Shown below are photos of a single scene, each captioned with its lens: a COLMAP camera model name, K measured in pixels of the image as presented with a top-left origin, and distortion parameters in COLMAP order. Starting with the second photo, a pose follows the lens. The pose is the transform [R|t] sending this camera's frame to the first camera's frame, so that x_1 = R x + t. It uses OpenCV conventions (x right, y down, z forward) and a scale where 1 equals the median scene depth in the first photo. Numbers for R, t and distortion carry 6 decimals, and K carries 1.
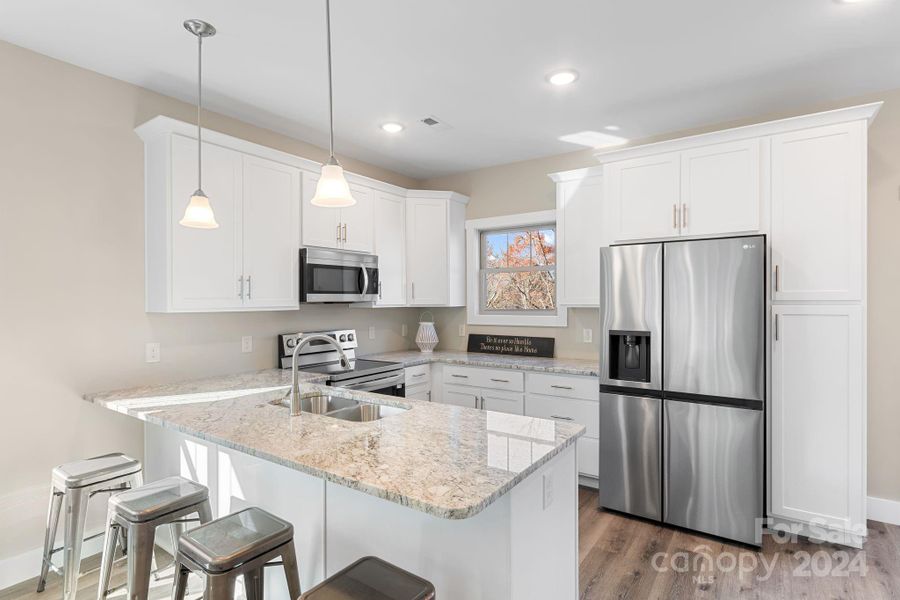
lens RADIAL K [[460.8, 0, 451.5], [0, 460.8, 294.1], [0, 0, 1]] dist [0.003761, -0.002146]
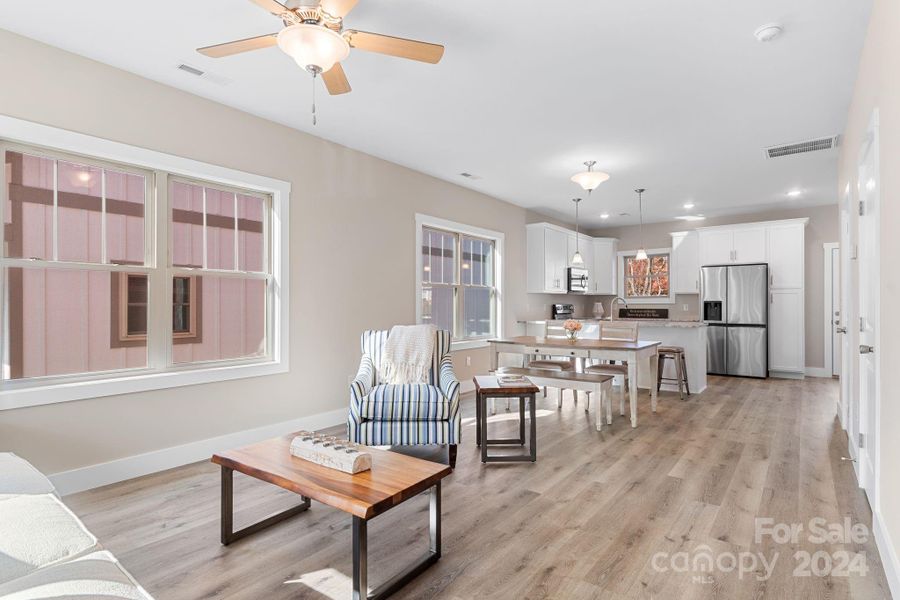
lens RADIAL K [[457.9, 0, 445.5], [0, 457.9, 296.0], [0, 0, 1]] dist [-0.000516, -0.000918]
pose [[0.998192, 0.000778, -0.060101, -0.815044], [-0.001313, 0.999960, -0.008866, 0.069452], [0.060091, 0.008929, 0.998153, -1.401984]]
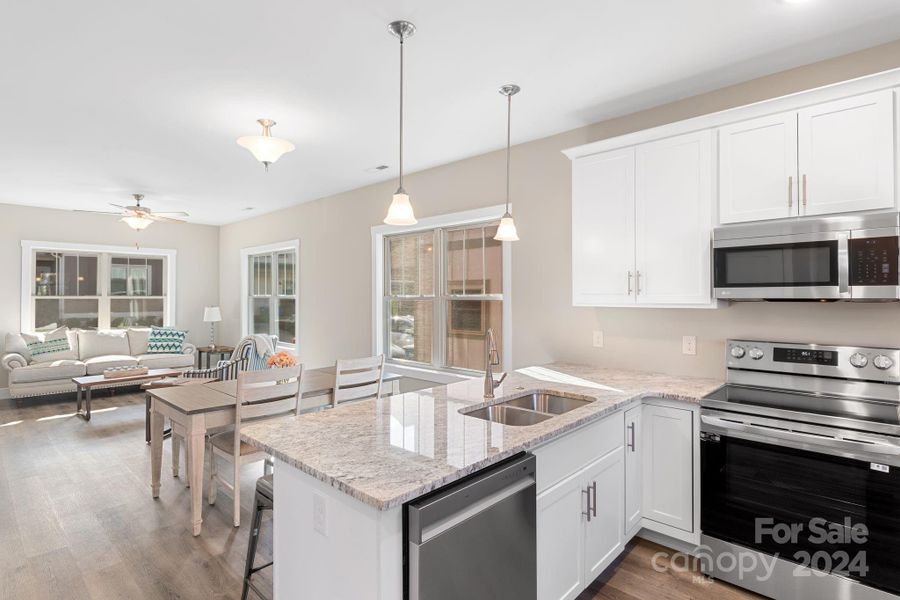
lens RADIAL K [[460.8, 0, 451.5], [0, 460.8, 294.1], [0, 0, 1]] dist [0.003761, -0.002146]
pose [[-0.149585, -0.000138, -0.988749, 0.512406], [0.013169, 0.999911, -0.002132, 0.004849], [0.988661, -0.013340, -0.149570, 0.680196]]
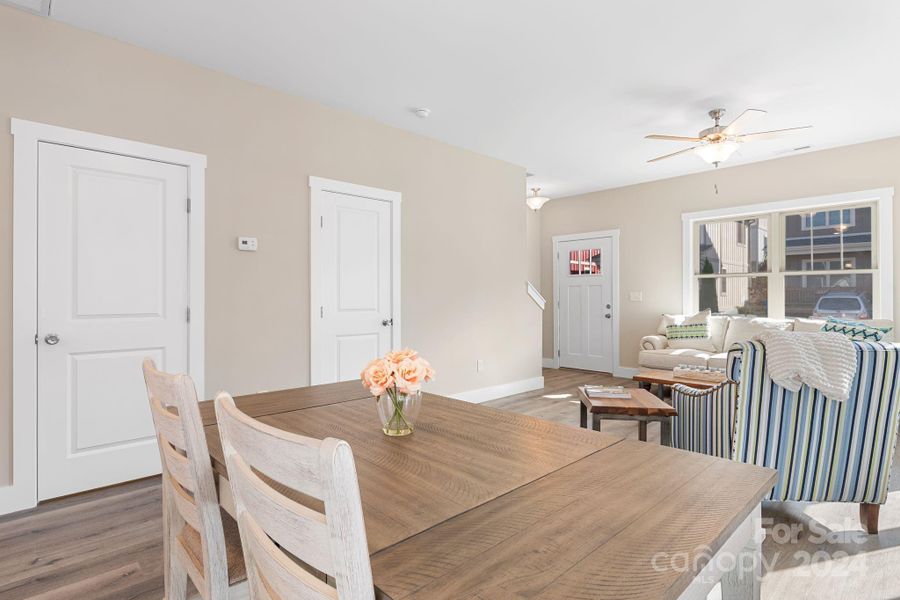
lens RADIAL K [[457.9, 0, 445.5], [0, 457.9, 296.0], [0, 0, 1]] dist [-0.000516, -0.000918]
pose [[-0.975404, 0.006404, 0.220331, -0.614266], [0.002761, 0.999854, -0.016840, 0.091139], [-0.220407, -0.015818, -0.975280, 0.515434]]
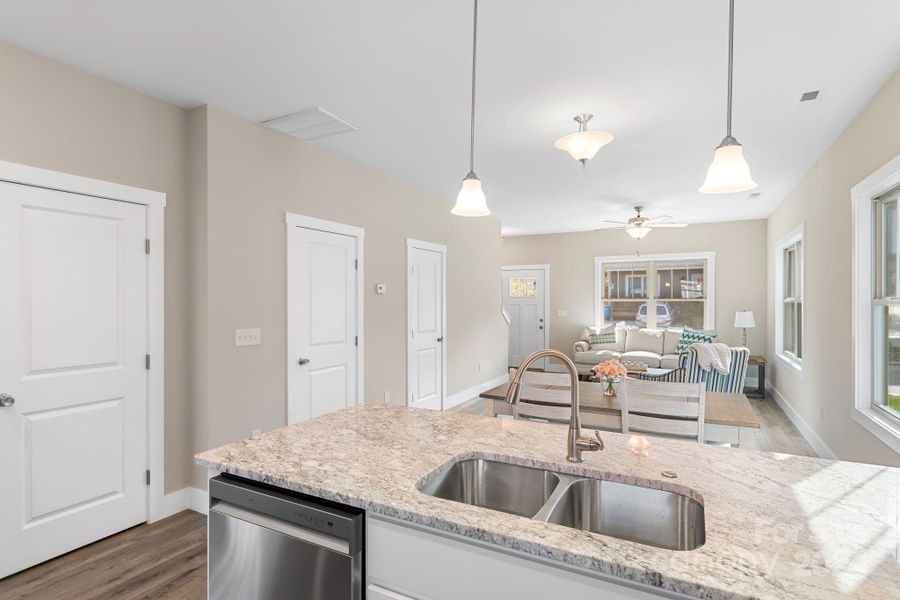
lens RADIAL K [[461.8, 0, 448.0], [0, 461.8, 302.1], [0, 0, 1]] dist [0.000318, -0.000308]
pose [[-0.994403, 0.005725, -0.105502, -0.041702], [0.006403, 0.999961, -0.006087, 0.011991], [0.105463, -0.006729, -0.994400, 1.067798]]
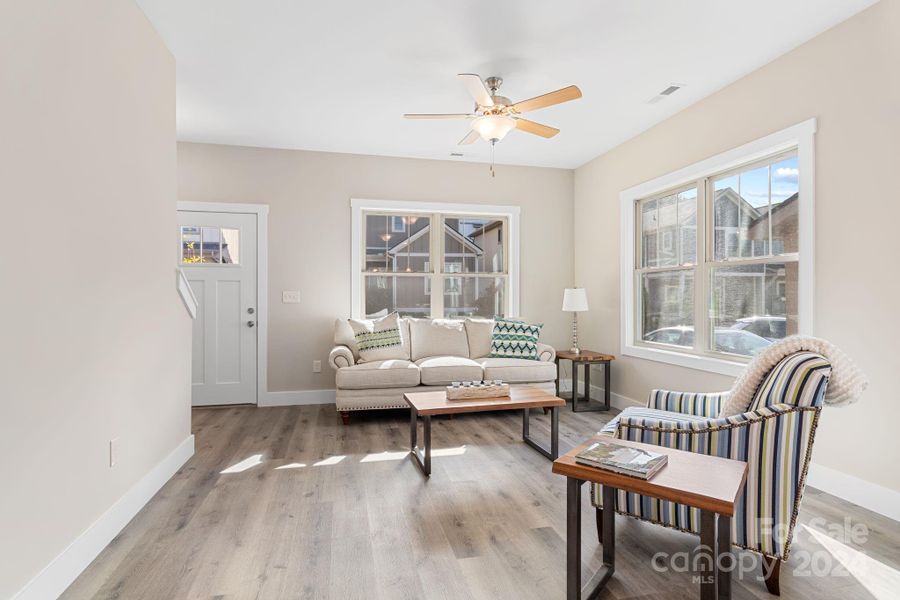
lens RADIAL K [[457.9, 0, 445.5], [0, 457.9, 296.0], [0, 0, 1]] dist [-0.000516, -0.000918]
pose [[-0.676051, 0.001637, -0.736853, -0.237550], [0.012723, 0.999874, -0.009452, 0.081013], [0.736745, -0.015765, -0.675986, -0.161803]]
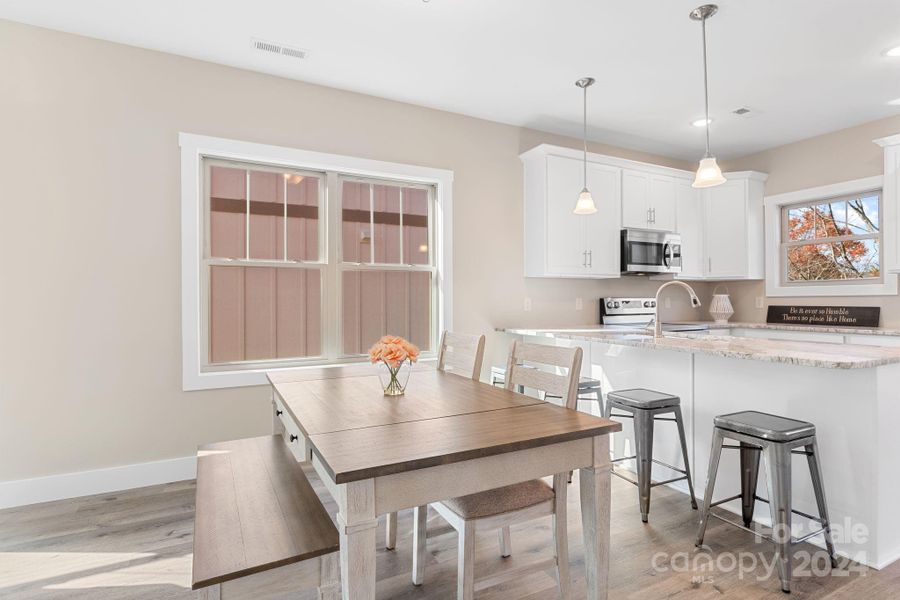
lens RADIAL K [[457.9, 0, 445.5], [0, 457.9, 296.0], [0, 0, 1]] dist [-0.000516, -0.000918]
pose [[0.878315, -0.000394, -0.478083, -0.148474], [0.004233, 0.999967, 0.006952, 0.074502], [0.478064, -0.008130, 0.878287, -0.354104]]
